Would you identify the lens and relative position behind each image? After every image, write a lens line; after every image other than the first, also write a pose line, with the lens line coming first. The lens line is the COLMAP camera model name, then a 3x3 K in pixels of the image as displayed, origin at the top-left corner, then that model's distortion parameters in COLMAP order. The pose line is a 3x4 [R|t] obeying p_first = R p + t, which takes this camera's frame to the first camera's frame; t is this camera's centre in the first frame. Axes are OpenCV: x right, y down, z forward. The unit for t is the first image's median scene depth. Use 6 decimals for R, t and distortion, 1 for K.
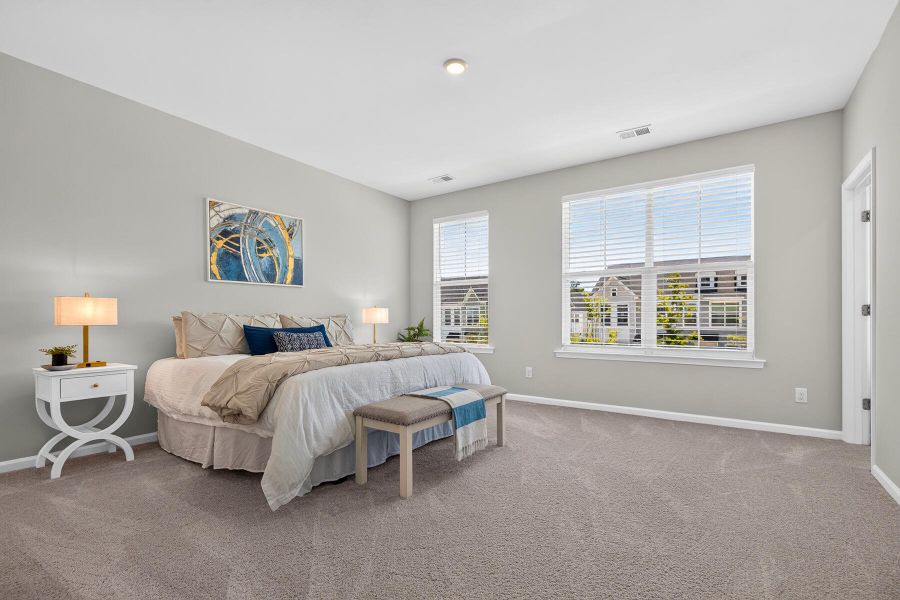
lens RADIAL K [[419.3, 0, 451.2], [0, 419.3, 324.9], [0, 0, 1]] dist [-0.000524, -0.000124]
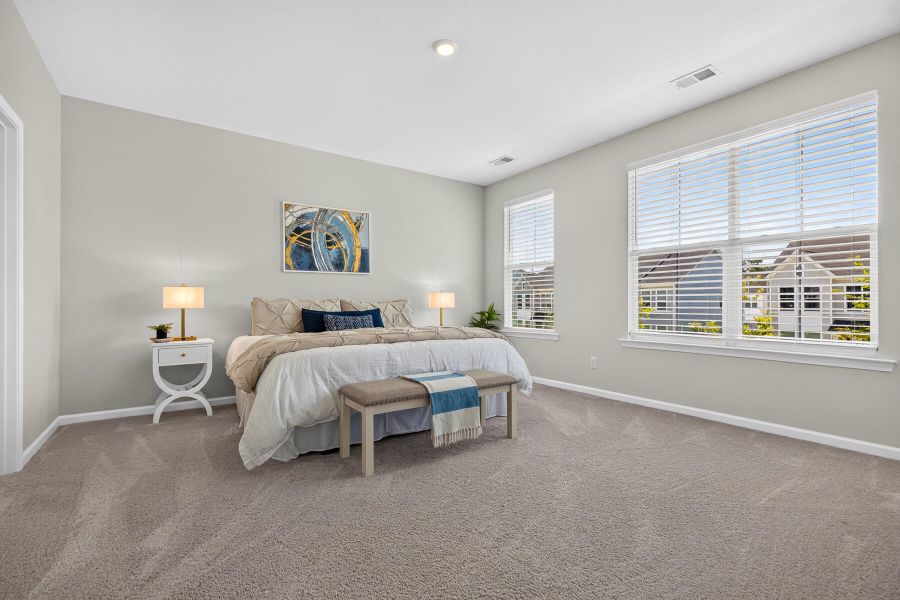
lens RADIAL K [[411.5, 0, 455.5], [0, 411.5, 307.9], [0, 0, 1]] dist [-0.001577, -0.000394]
pose [[0.936526, 0.003029, -0.350584, 0.285977], [-0.003993, 0.999990, -0.002026, -0.000956], [0.350575, 0.003297, 0.936529, 0.079438]]
